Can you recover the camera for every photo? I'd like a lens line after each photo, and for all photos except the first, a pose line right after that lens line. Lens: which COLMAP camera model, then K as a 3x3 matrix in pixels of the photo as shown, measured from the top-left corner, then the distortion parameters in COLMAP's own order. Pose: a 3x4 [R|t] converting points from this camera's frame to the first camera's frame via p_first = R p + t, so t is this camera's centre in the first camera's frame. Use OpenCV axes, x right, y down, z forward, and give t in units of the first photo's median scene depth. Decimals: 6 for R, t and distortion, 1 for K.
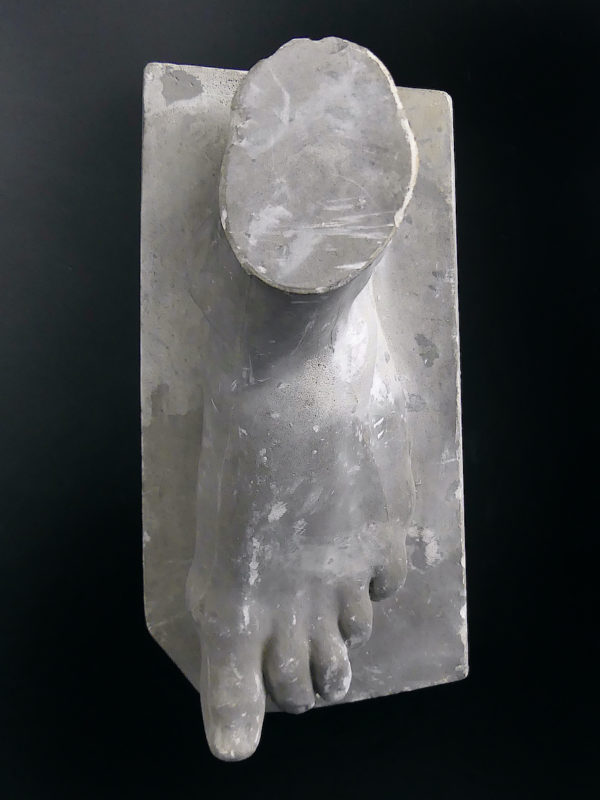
lens RADIAL K [[1169.6, 0, 299.6], [0, 1169.6, 383.9], [0, 0, 1]] dist [-0.032786, -0.038525]
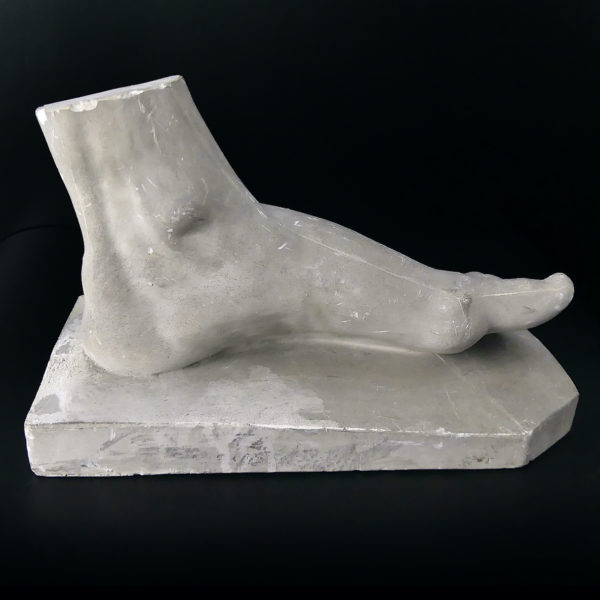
lens RADIAL K [[990.0, 0, 288.8], [0, 990.0, 299.8], [0, 0, 1]] dist [-0.056010, -0.025807]
pose [[-0.083214, -0.345946, 0.934557, -1.054738], [0.982982, -0.182616, 0.019927, -0.008633], [0.163772, 0.920311, 0.355255, 0.578153]]
